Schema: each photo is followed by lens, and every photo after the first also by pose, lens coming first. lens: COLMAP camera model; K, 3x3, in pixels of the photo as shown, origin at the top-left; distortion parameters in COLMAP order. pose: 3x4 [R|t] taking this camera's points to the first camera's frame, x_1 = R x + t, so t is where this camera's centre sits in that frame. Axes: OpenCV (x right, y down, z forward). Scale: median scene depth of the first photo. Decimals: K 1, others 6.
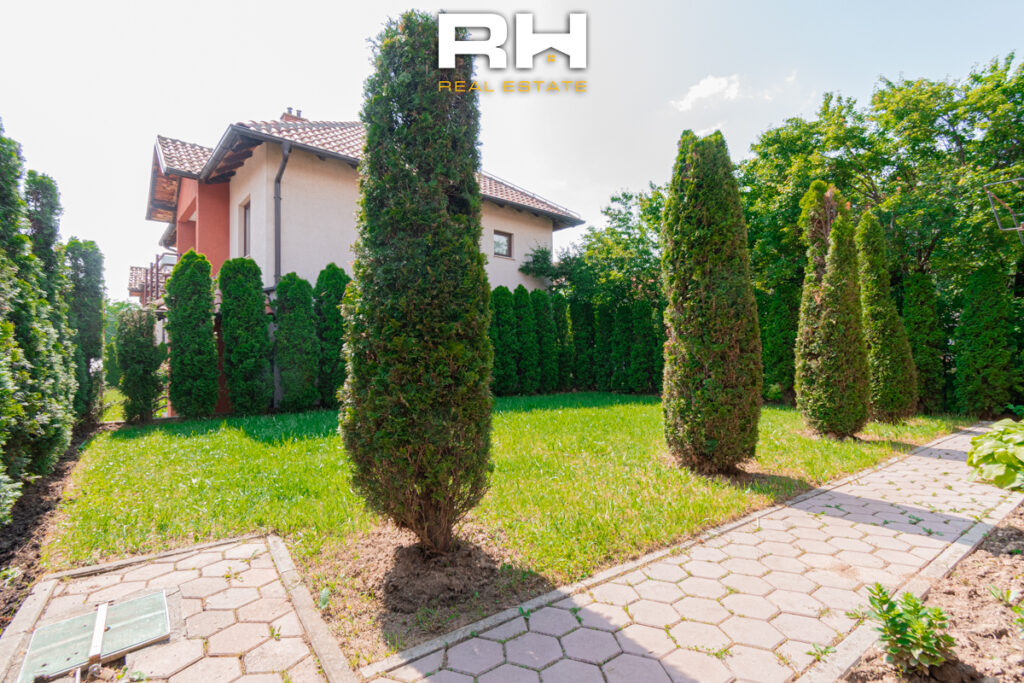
lens RADIAL K [[465.2, 0, 513.0], [0, 465.2, 349.6], [0, 0, 1]] dist [0.001261, 0.000414]
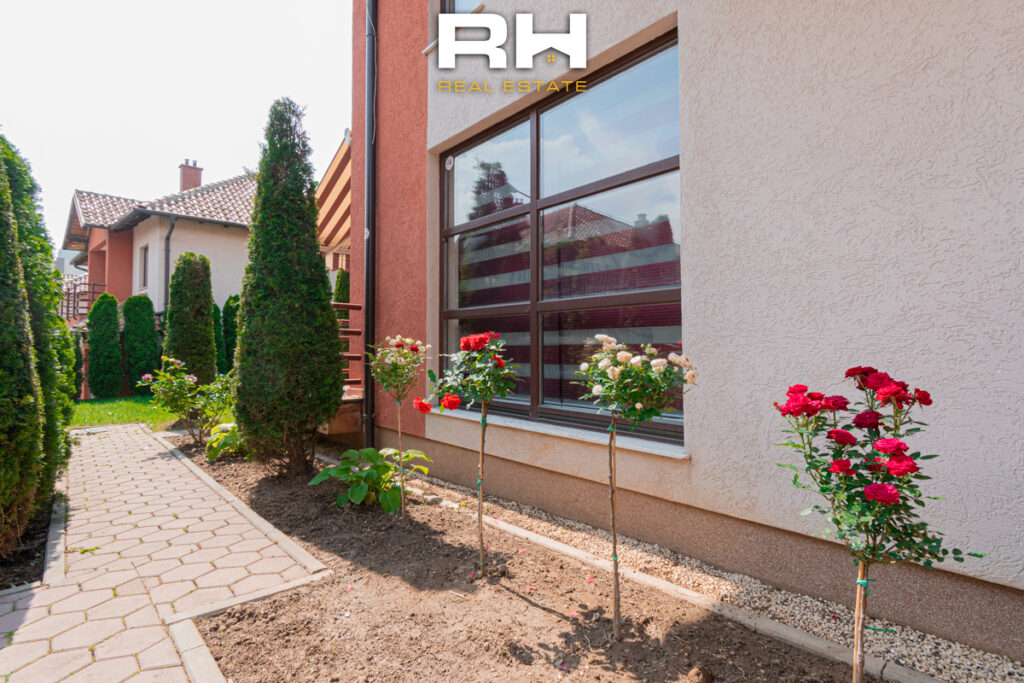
lens RADIAL K [[484.1, 0, 510.5], [0, 484.1, 335.6], [0, 0, 1]] dist [-0.014352, -0.000464]
pose [[0.993219, -0.002716, 0.116225, 0.409357], [0.006038, 0.999583, -0.028241, -0.010820], [-0.116100, 0.028751, 0.992821, -0.646237]]
